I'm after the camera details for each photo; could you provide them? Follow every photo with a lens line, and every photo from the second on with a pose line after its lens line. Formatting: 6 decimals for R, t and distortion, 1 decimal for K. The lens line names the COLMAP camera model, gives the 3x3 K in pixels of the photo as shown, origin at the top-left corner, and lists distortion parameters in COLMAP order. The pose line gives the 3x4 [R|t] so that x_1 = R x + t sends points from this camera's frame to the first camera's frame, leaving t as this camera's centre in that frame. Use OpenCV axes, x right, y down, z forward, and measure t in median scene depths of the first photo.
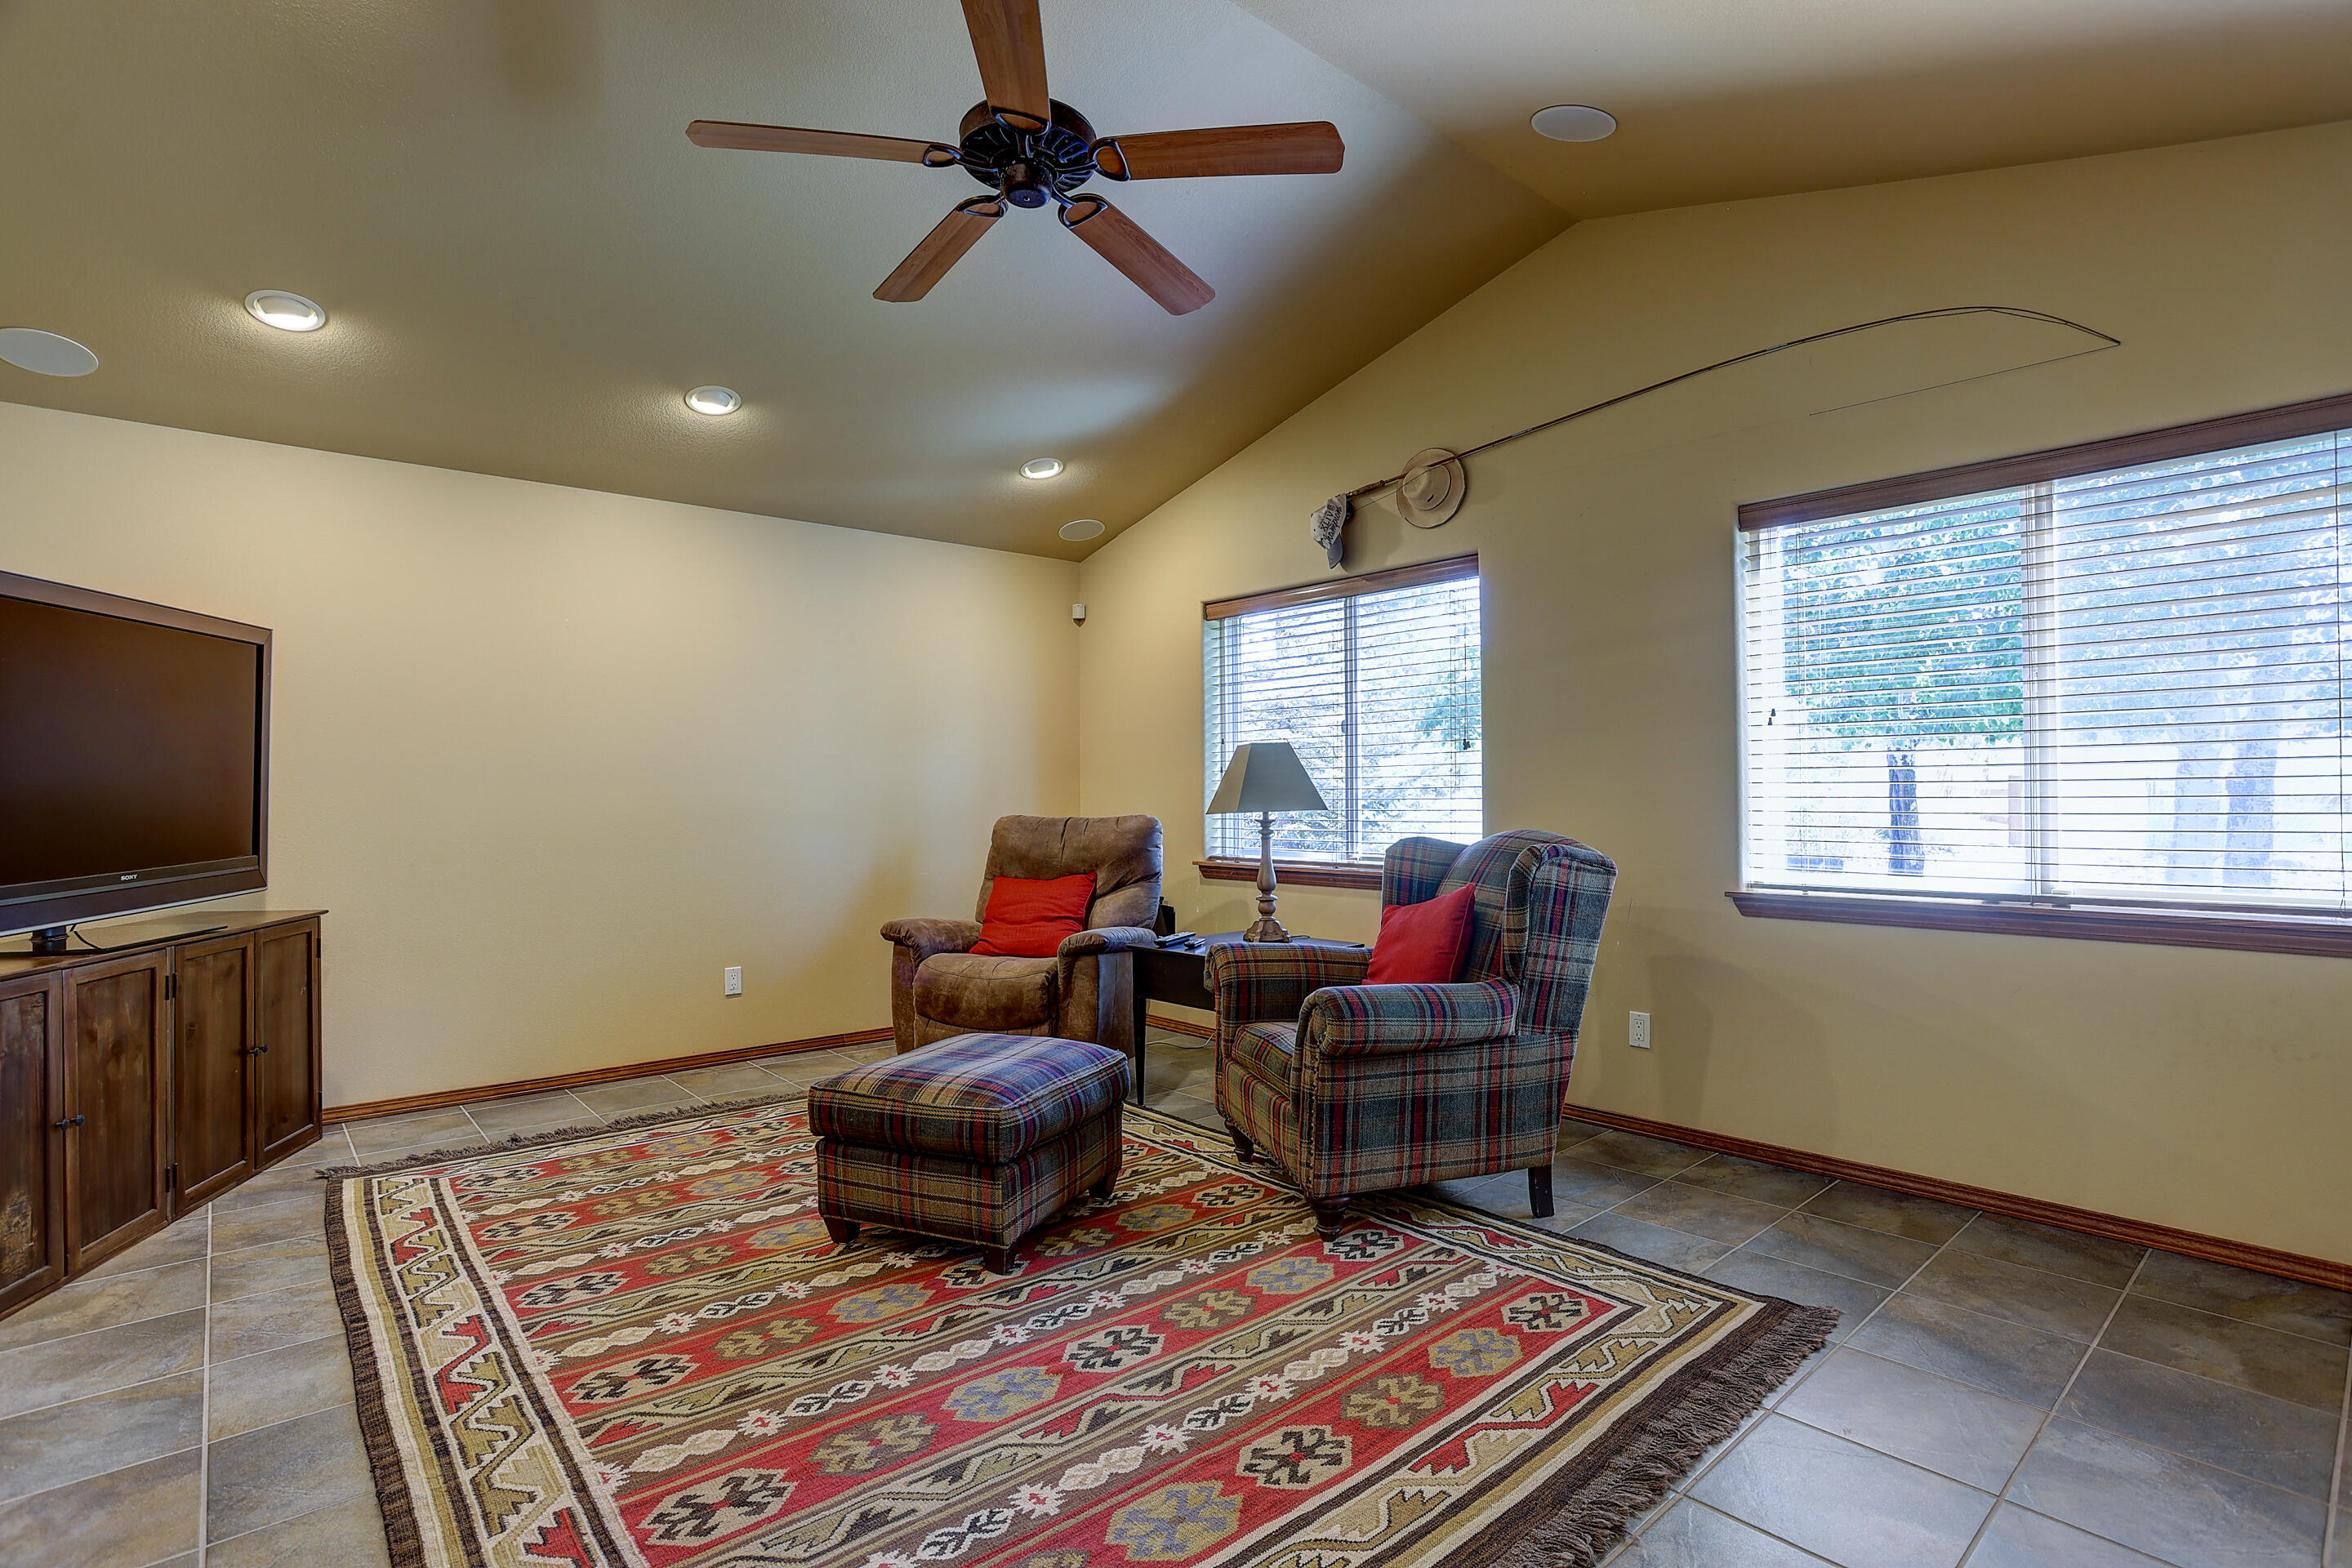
lens RADIAL K [[1149.7, 0, 1178.8], [0, 1149.7, 786.1], [0, 0, 1]] dist [-0.034131, 0.005728]
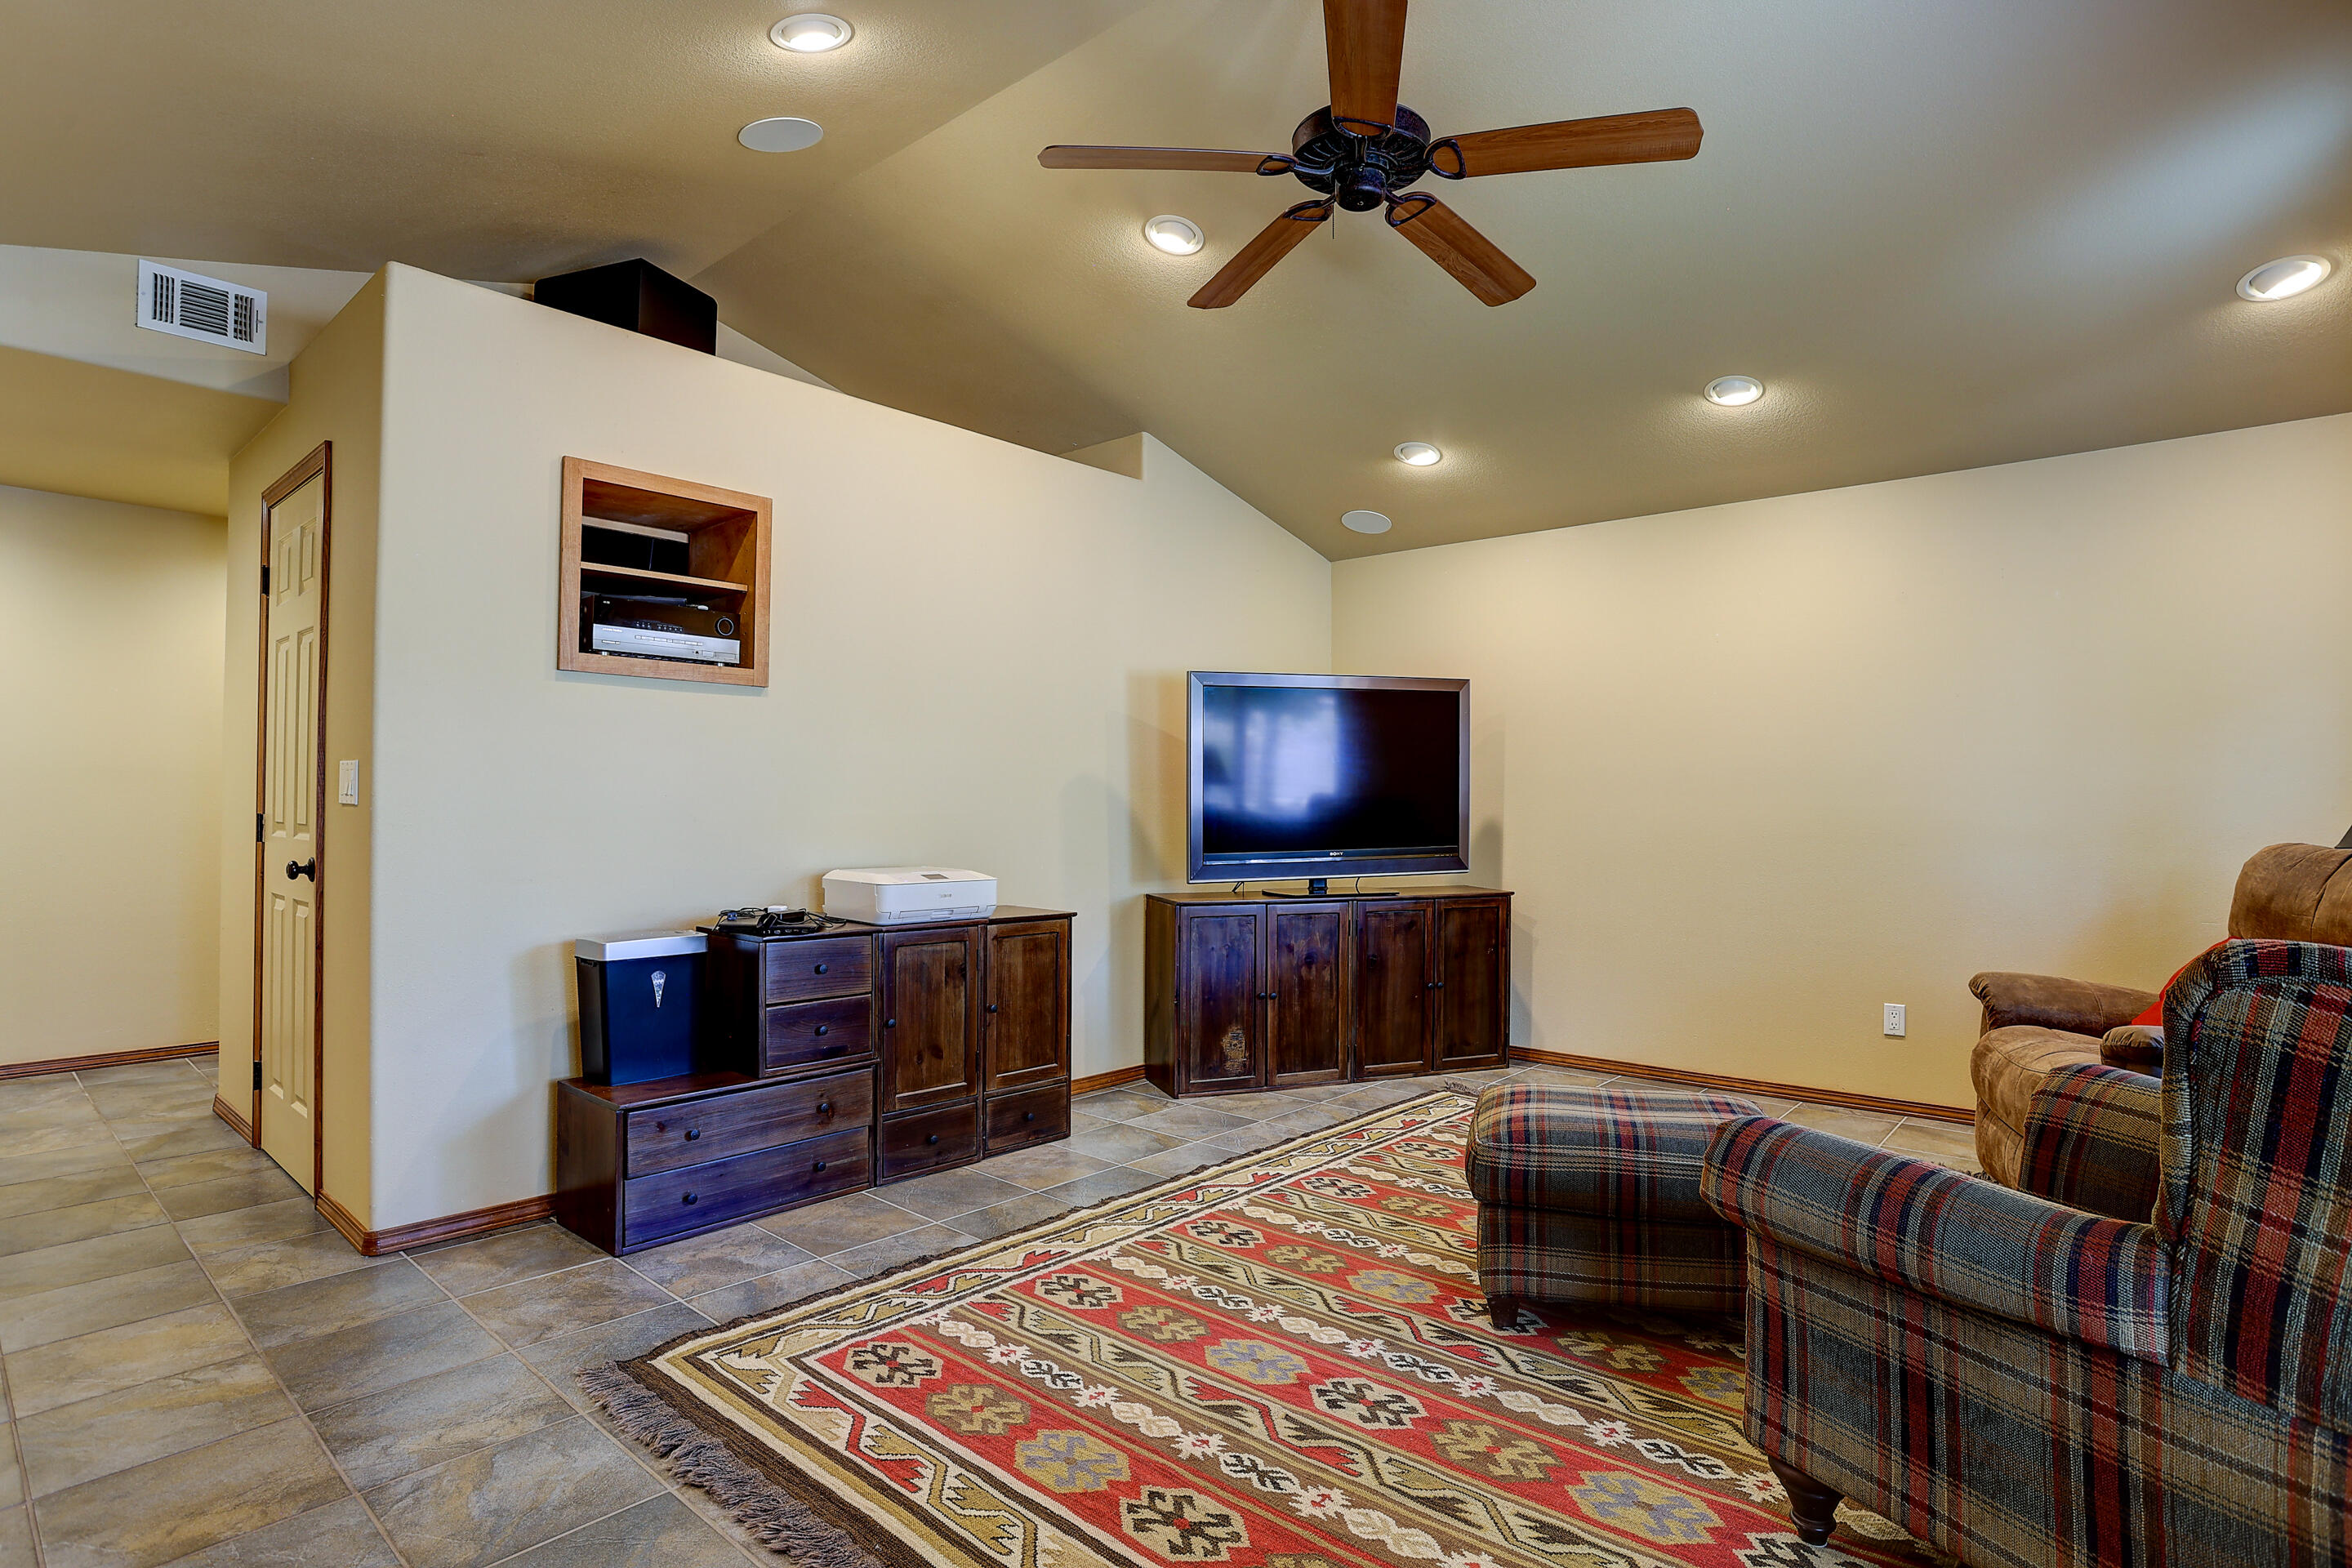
lens RADIAL K [[1181.8, 0, 1182.0], [0, 1181.8, 770.0], [0, 0, 1]] dist [-0.043557, 0.009220]
pose [[0.136865, -0.024044, -0.990298, 0.816551], [-0.002257, 0.999695, -0.024584, 0.005734], [0.990587, 0.005599, 0.136769, 0.679229]]
